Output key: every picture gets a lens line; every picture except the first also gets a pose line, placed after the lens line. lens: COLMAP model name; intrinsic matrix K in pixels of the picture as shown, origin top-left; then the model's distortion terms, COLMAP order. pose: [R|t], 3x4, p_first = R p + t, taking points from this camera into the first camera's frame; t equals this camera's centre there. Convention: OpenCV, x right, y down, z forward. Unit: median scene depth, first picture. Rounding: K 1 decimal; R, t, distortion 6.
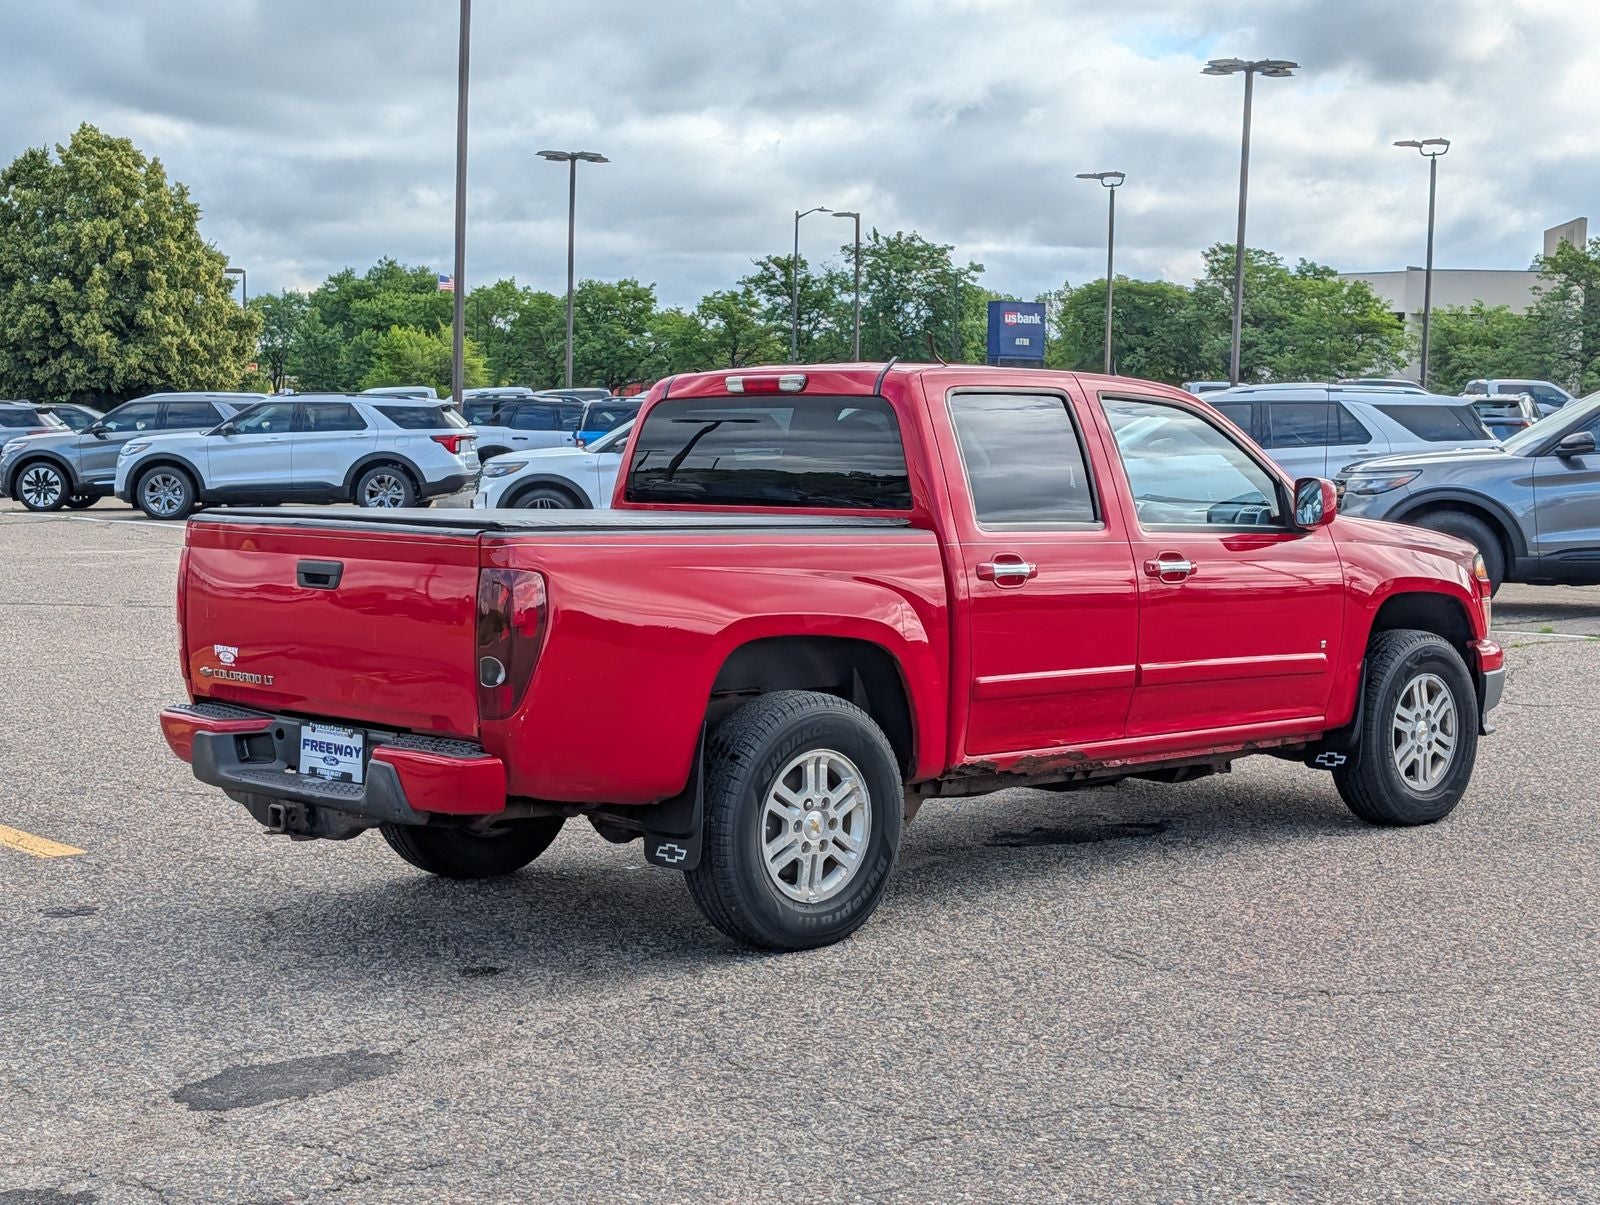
lens RADIAL K [[2683.4, 0, 800.0], [0, 2683.4, 603.5], [0, 0, 1]] dist [0.070491, 0.000000]
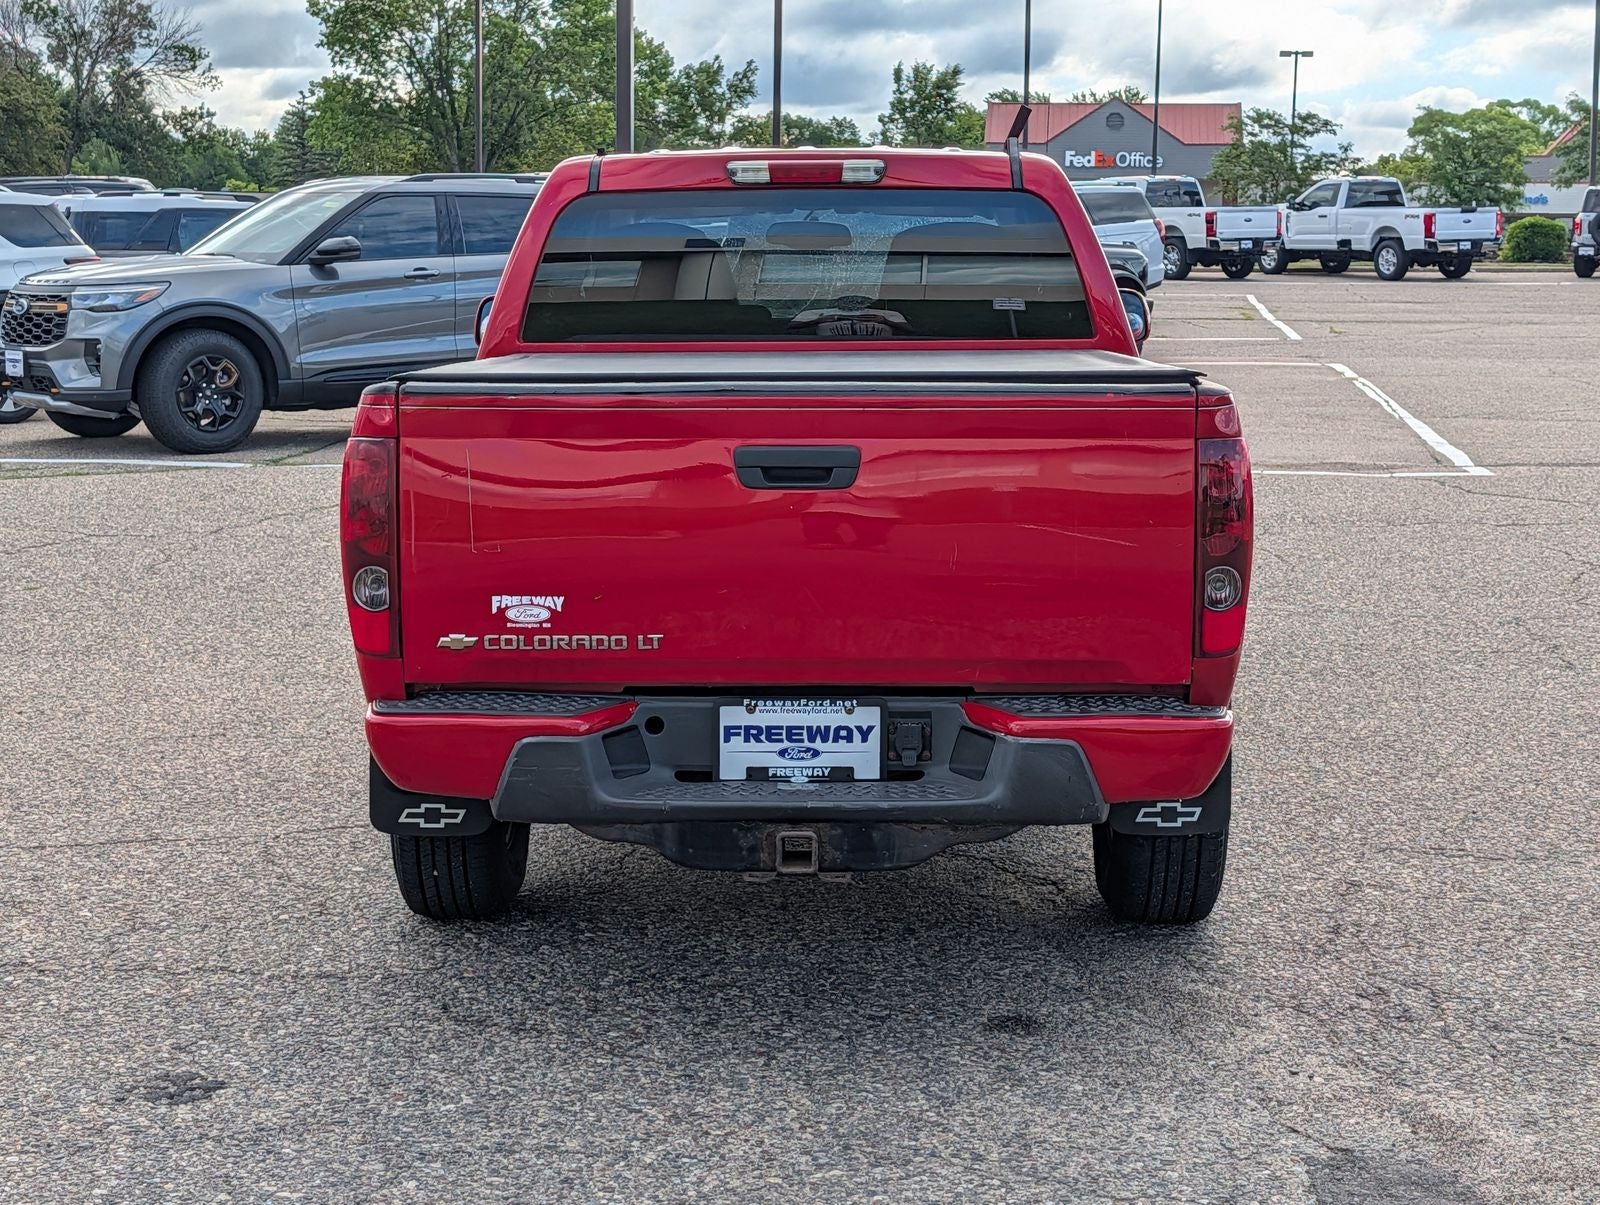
lens RADIAL K [[2842.3, 0, 805.1], [0, 2842.3, 603.2], [0, 0, 1]] dist [0.072347, 0.000000]
pose [[0.687990, -0.099005, 0.718935, -0.655655], [0.052481, 0.994844, 0.086778, -0.036625], [-0.723820, -0.021972, 0.689639, 0.520656]]
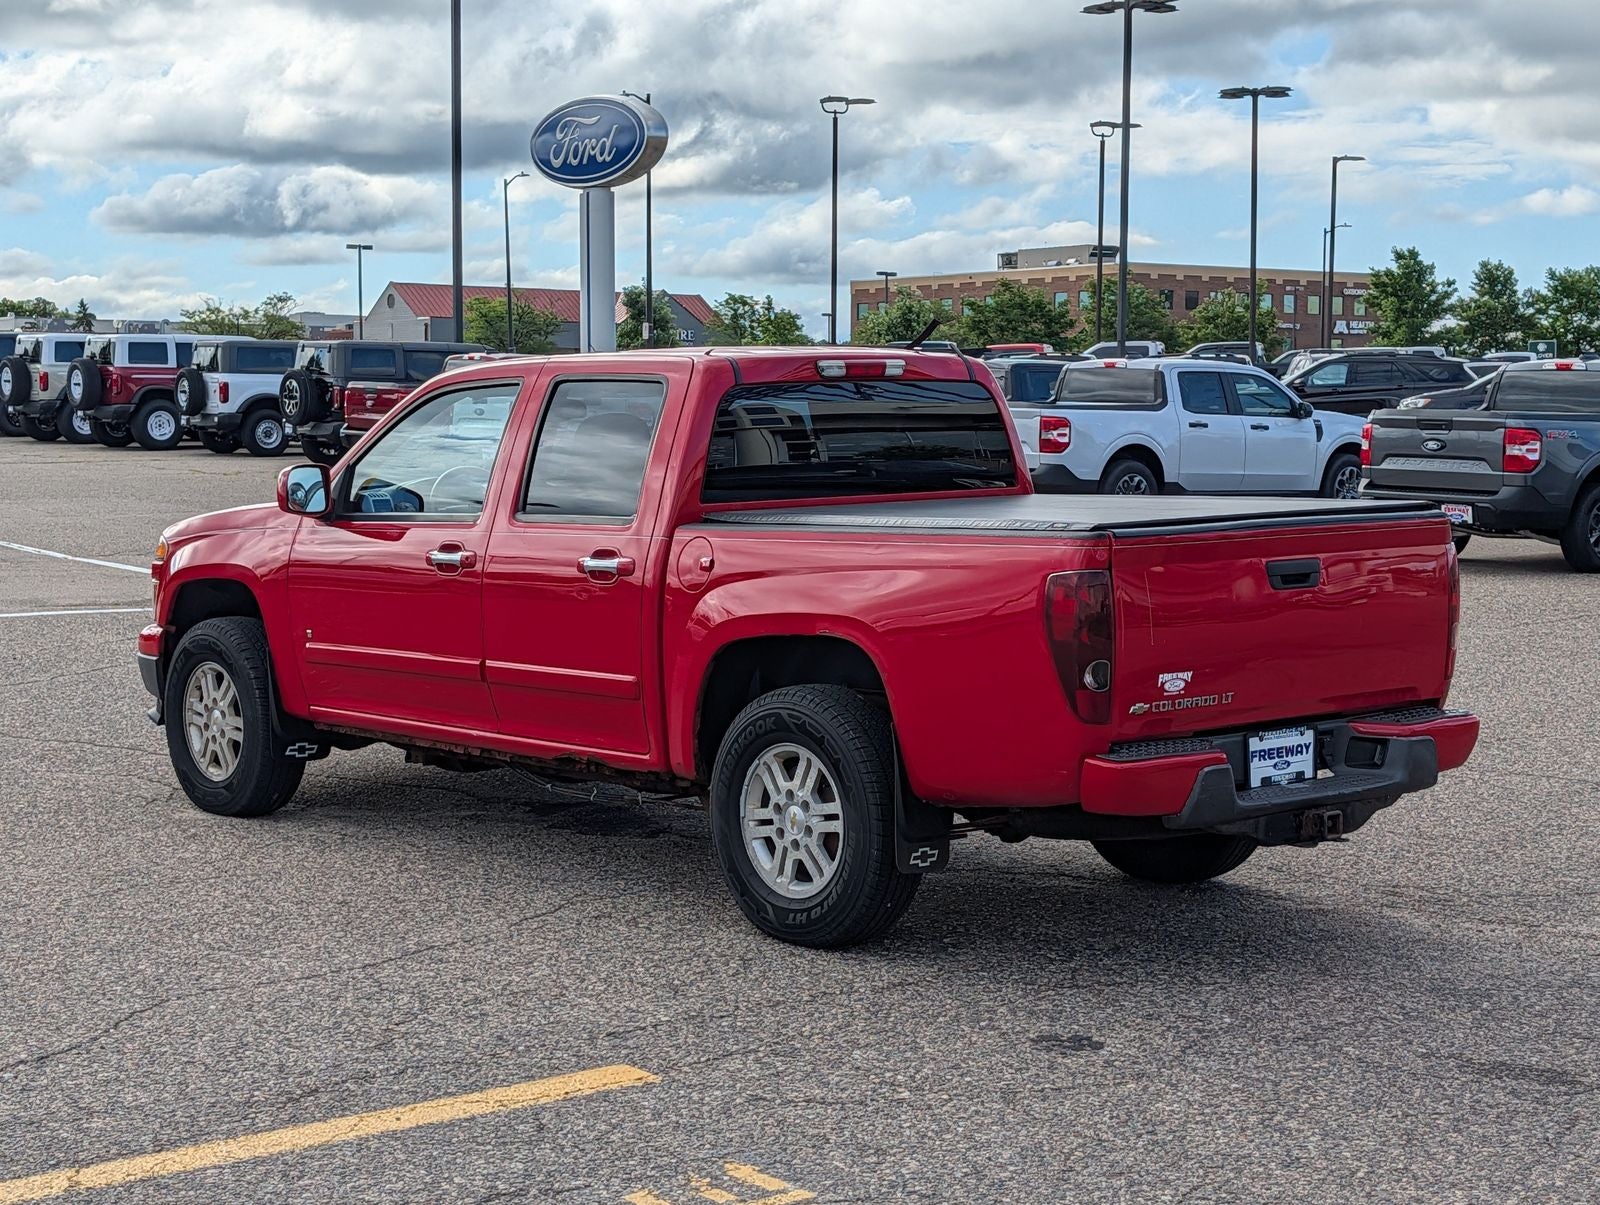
lens RADIAL K [[2683.4, 0, 799.2], [0, 2683.4, 604.6], [0, 0, 1]] dist [0.070491, 0.000000]
pose [[0.035777, -0.092852, 0.995037, -1.131508], [0.068079, 0.993588, 0.090269, -0.097951], [-0.997038, 0.064512, 0.041869, 1.117003]]
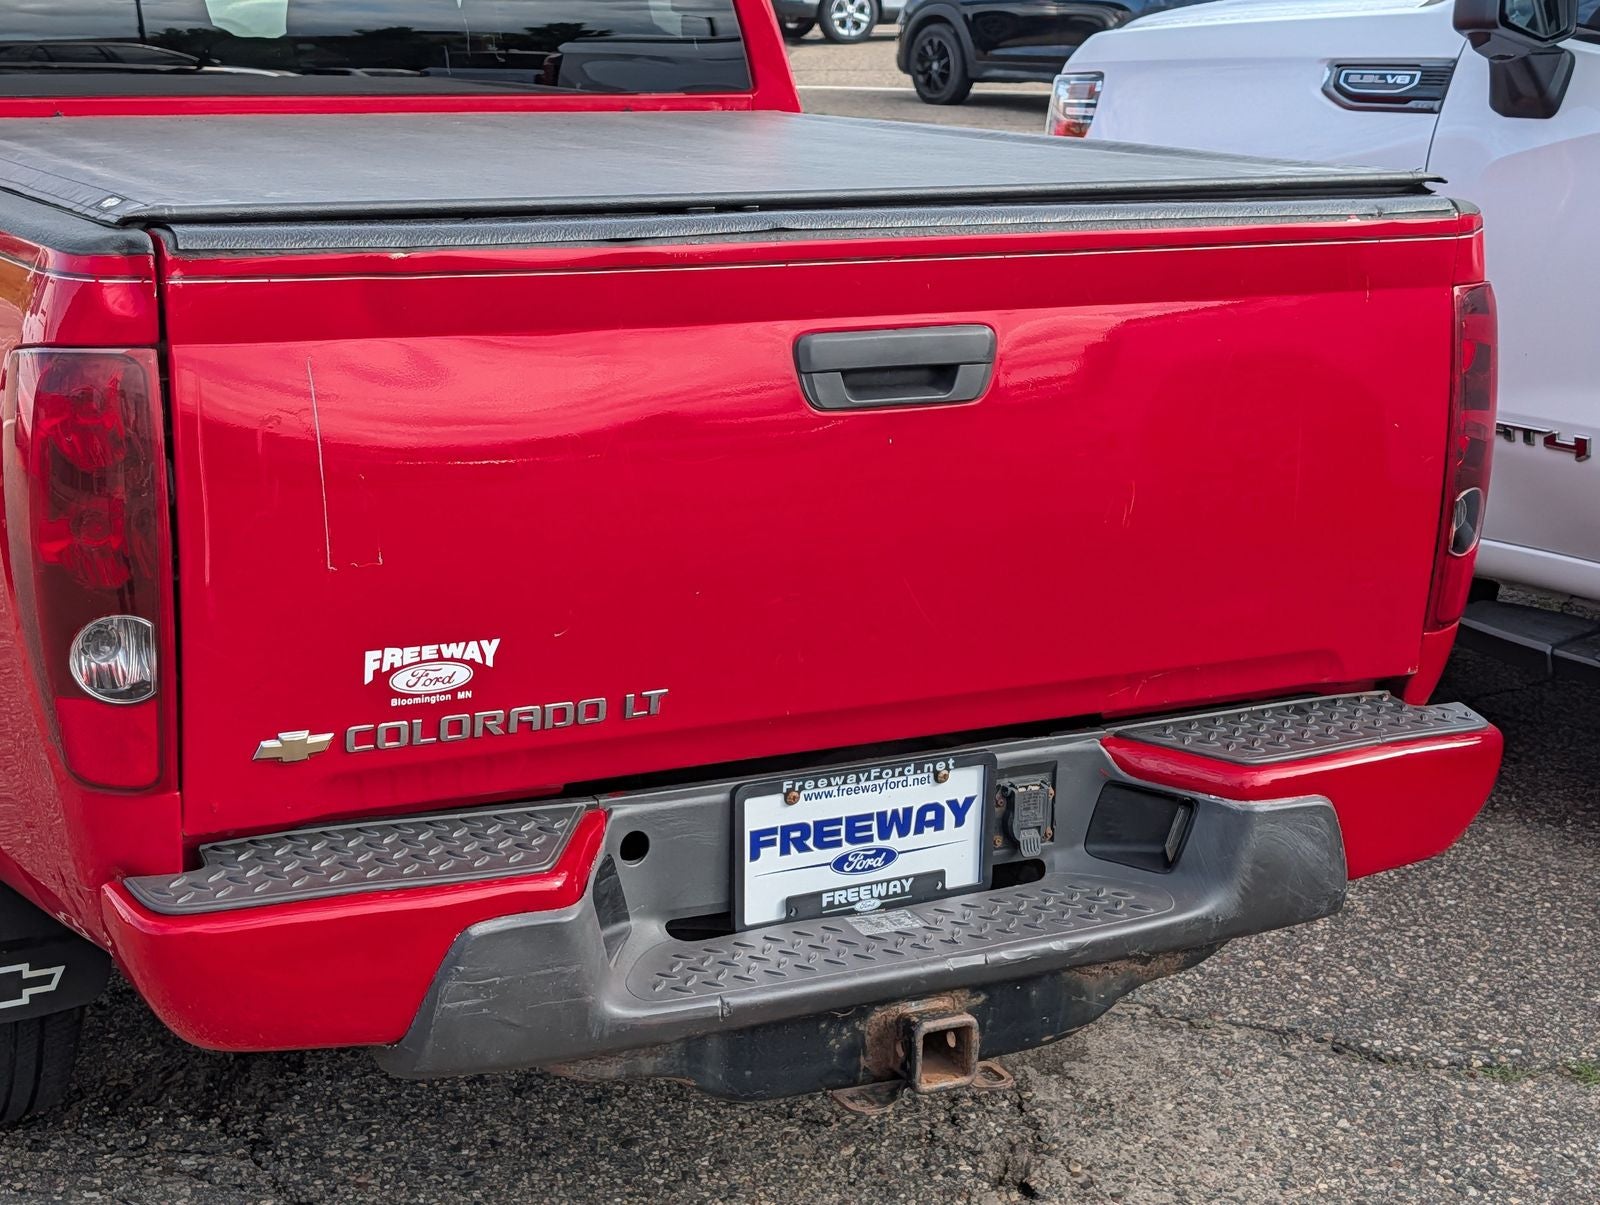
lens RADIAL K [[2683.4, 0, 796.3], [0, 2683.4, 602.7], [0, 0, 1]] dist [0.070491, 0.000000]
pose [[0.269815, -0.234987, 0.933799, -0.509453], [0.041575, 0.971704, 0.232513, -0.062153], [-0.962014, -0.023912, 0.271950, 0.898809]]
